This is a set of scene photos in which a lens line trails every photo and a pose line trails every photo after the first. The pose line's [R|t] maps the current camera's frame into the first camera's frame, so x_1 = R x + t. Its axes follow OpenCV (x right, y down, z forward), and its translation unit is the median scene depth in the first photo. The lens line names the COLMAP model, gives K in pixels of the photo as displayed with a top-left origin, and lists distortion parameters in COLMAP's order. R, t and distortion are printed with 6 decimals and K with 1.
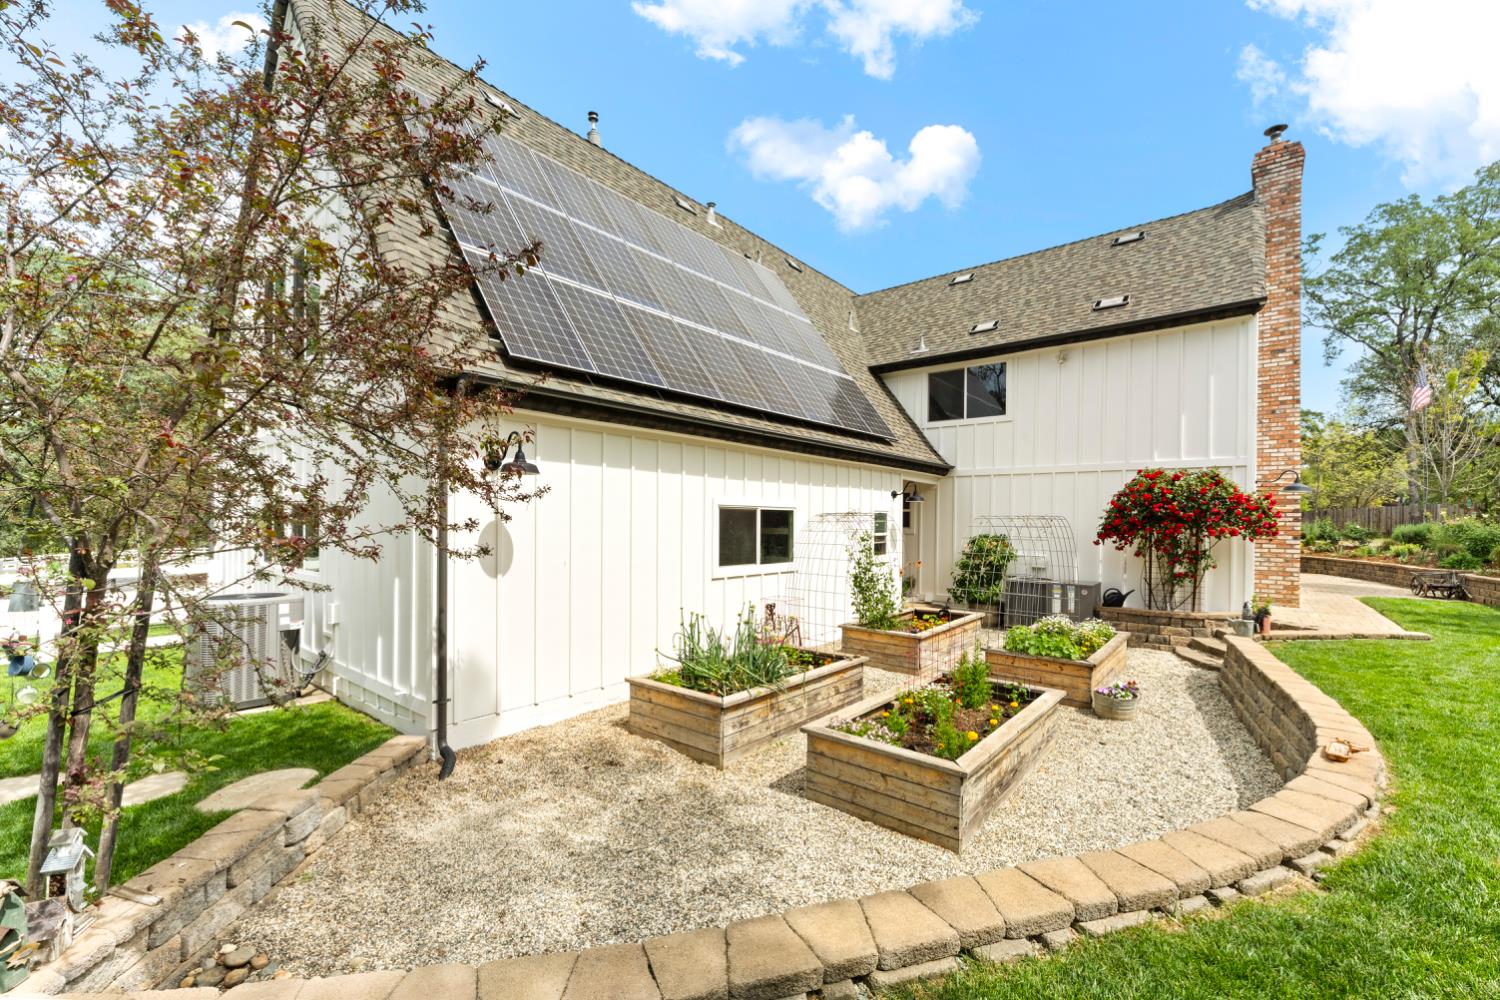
lens RADIAL K [[622.5, 0, 750.0], [0, 622.5, 500.0], [0, 0, 1]] dist [-0.001334, -0.000298]
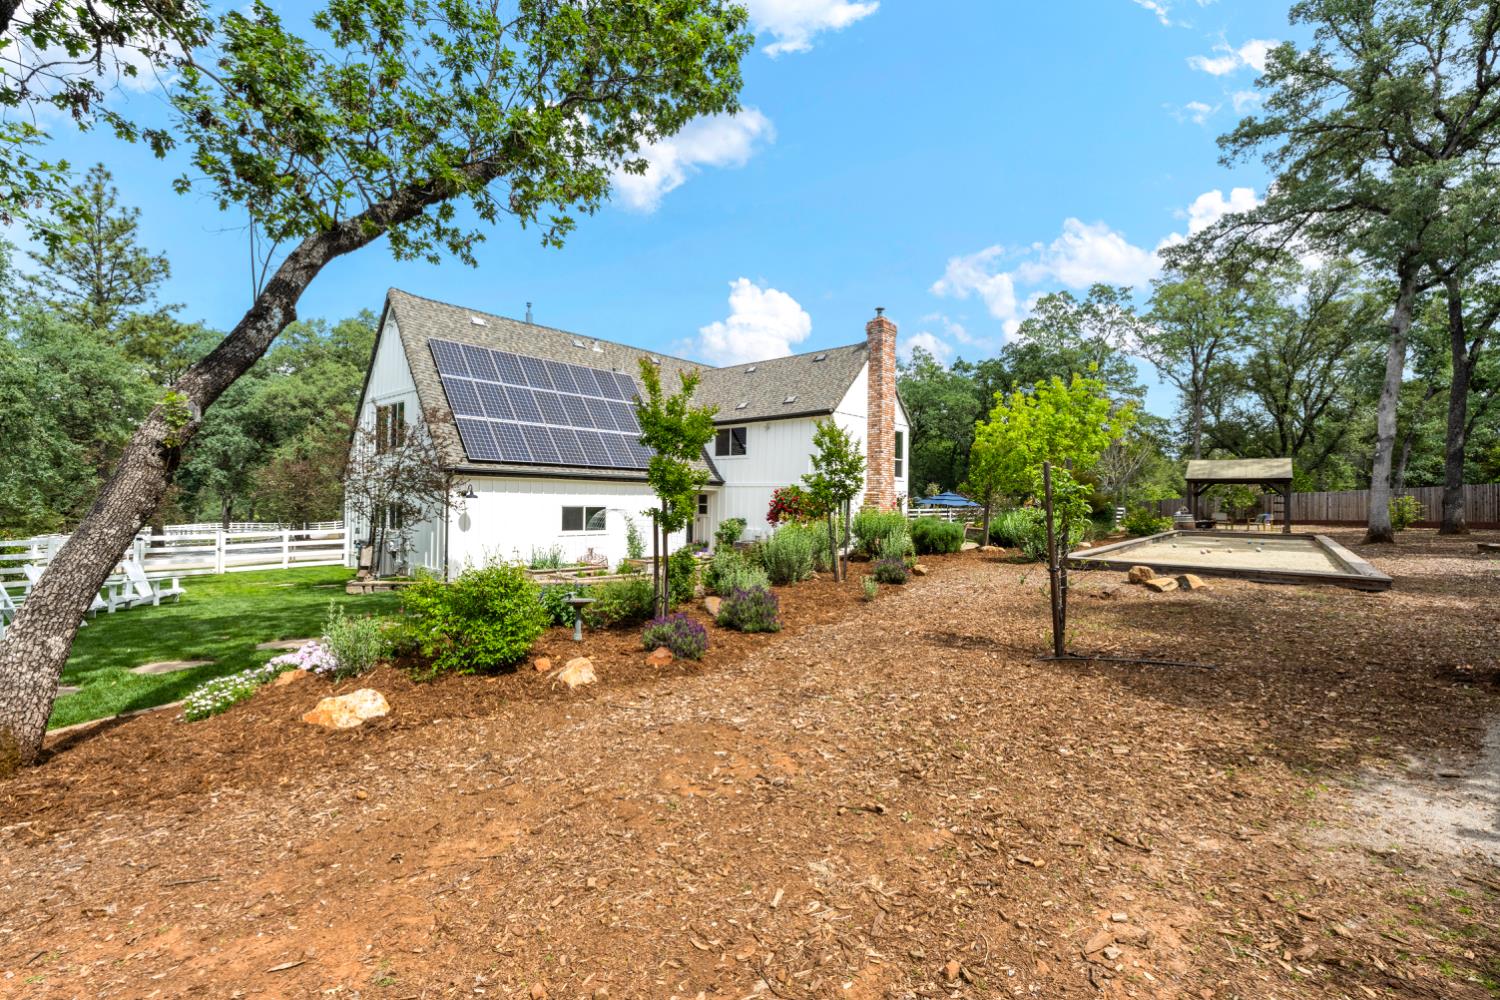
lens RADIAL K [[622.5, 0, 750.0], [0, 622.5, 500.0], [0, 0, 1]] dist [-0.001334, -0.000298]
pose [[0.999369, 0.004393, -0.035248, 0.532539], [-0.003395, 0.999593, 0.028309, -0.058408], [0.035358, -0.028171, 0.998978, -0.972851]]
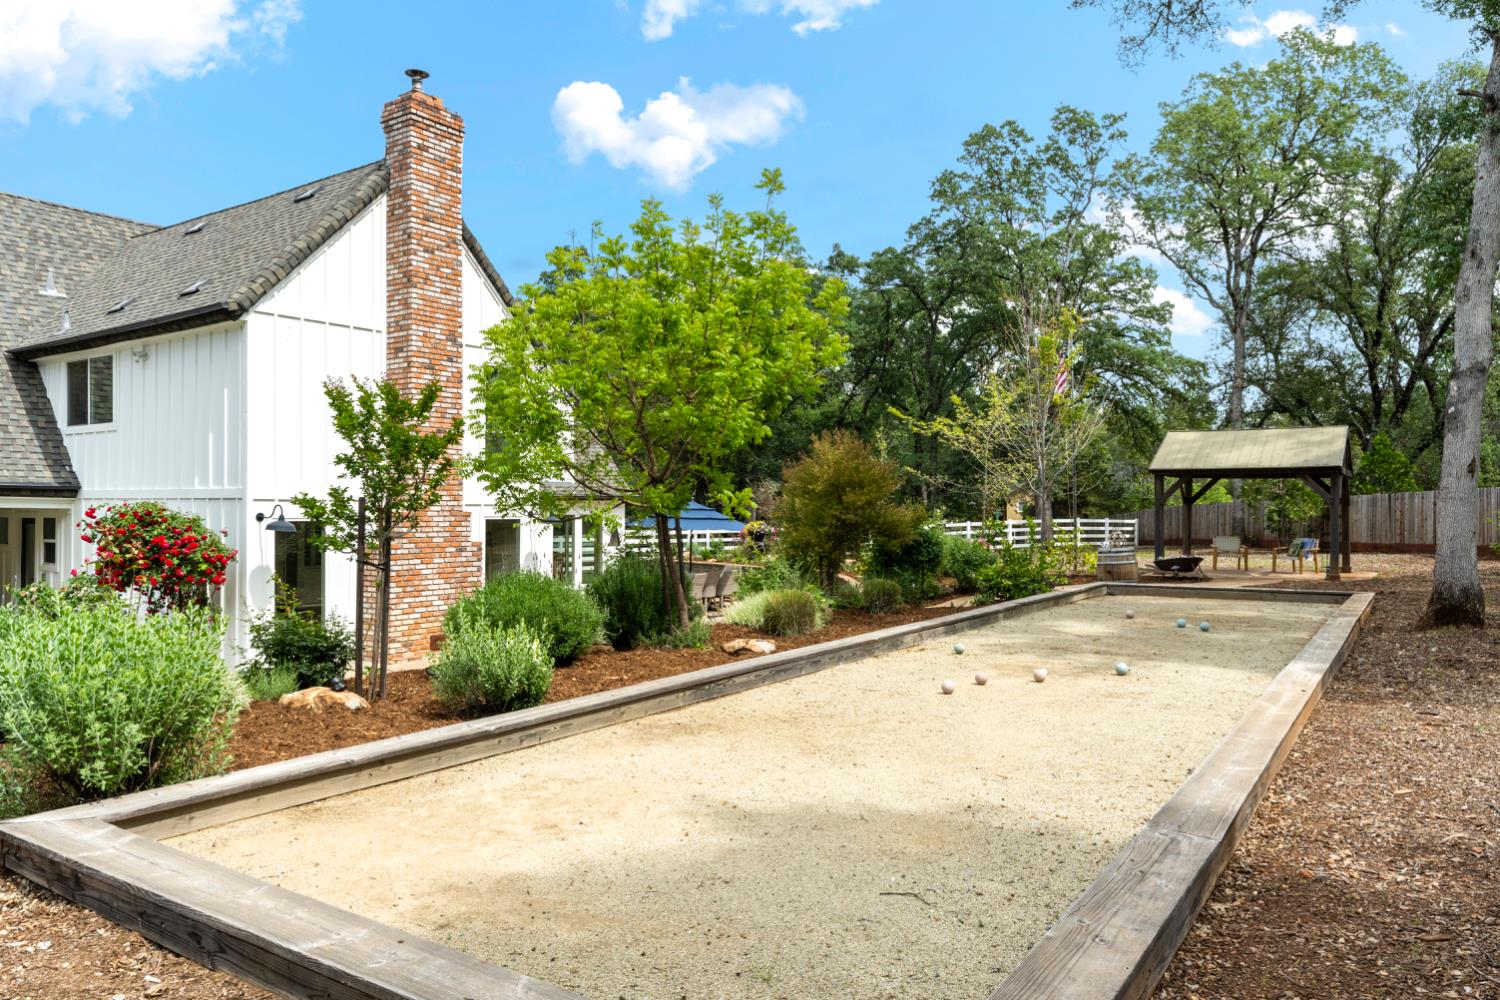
lens RADIAL K [[1018.3, 0, 750.3], [0, 1018.3, 531.0], [0, 0, 1]] dist [0.002655, -0.002168]
pose [[0.996711, -0.010744, 0.080324, 1.204313], [0.006482, 0.998566, 0.053134, -0.068780], [-0.080780, -0.052438, 0.995352, -0.386375]]
